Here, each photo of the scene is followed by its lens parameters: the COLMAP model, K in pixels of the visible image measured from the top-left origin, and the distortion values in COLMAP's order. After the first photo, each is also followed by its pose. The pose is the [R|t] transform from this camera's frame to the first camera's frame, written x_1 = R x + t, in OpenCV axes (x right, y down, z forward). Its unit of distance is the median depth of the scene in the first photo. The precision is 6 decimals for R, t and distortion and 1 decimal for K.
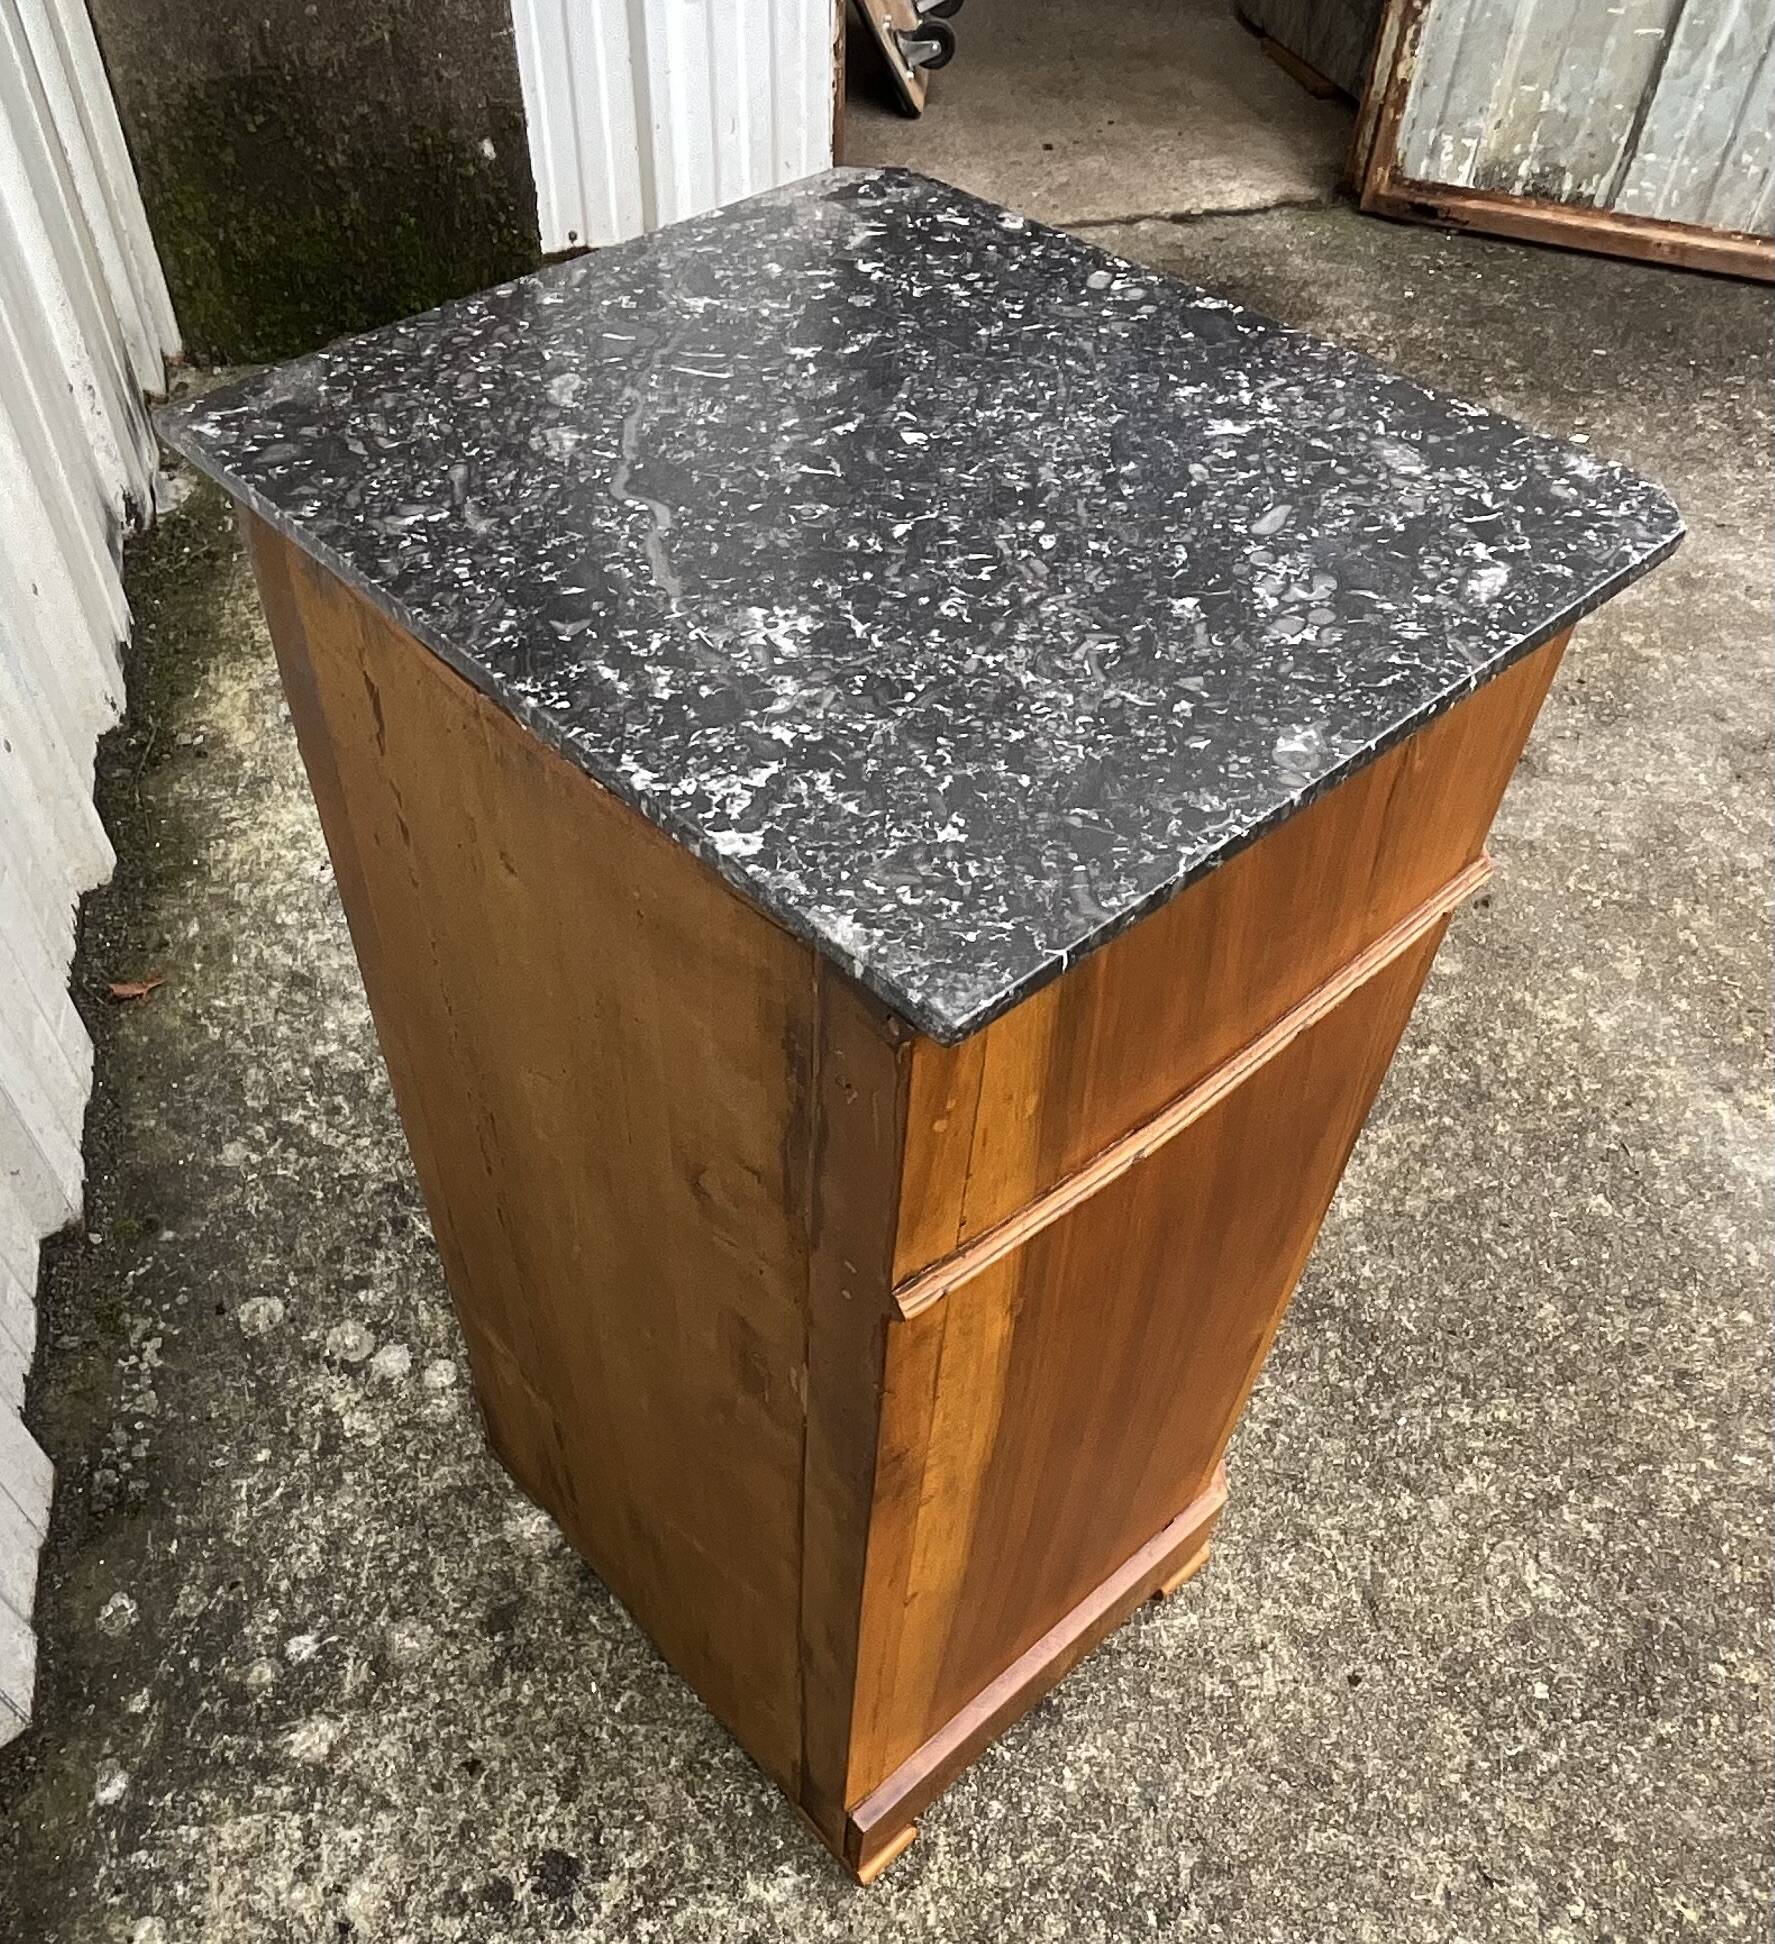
lens RADIAL K [[1626.0, 0, 786.3], [0, 1626.0, 1140.9], [0, 0, 1]] dist [0.010831, -0.034617]
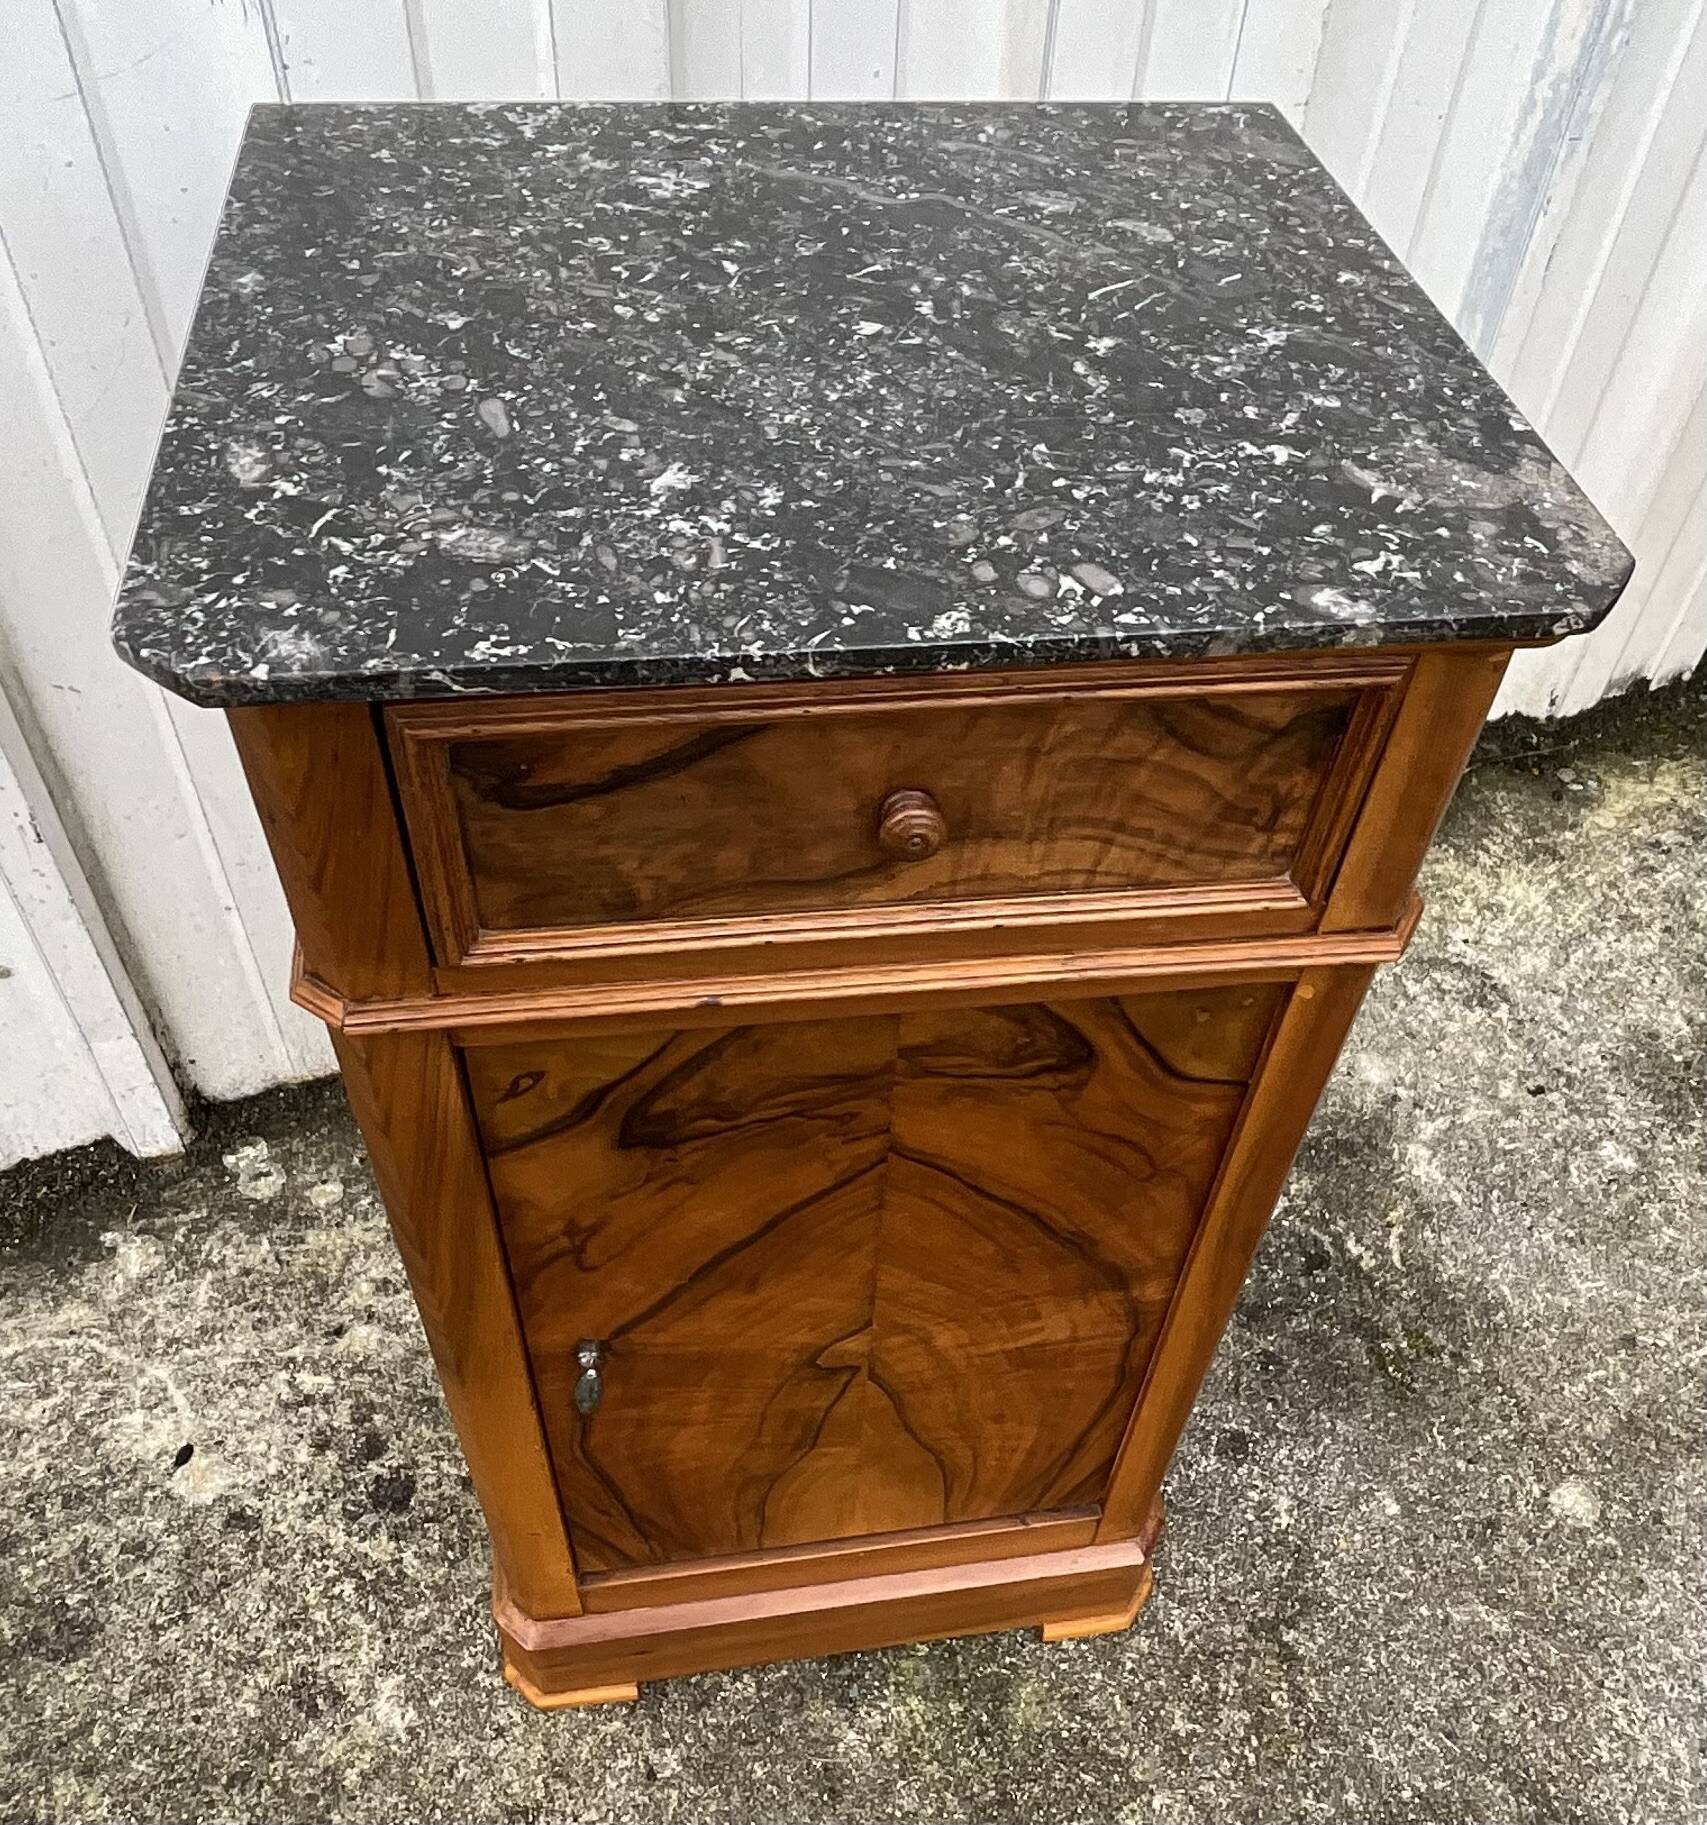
lens RADIAL K [[1628.6, 0, 892.4], [0, 1628.6, 951.7], [0, 0, 1]] dist [0.001197, -0.026564]
pose [[-0.531690, 0.609846, -0.587702, 0.858165], [-0.685965, 0.096912, 0.721152, -1.109321], [0.496747, 0.786572, 0.366806, 0.976509]]
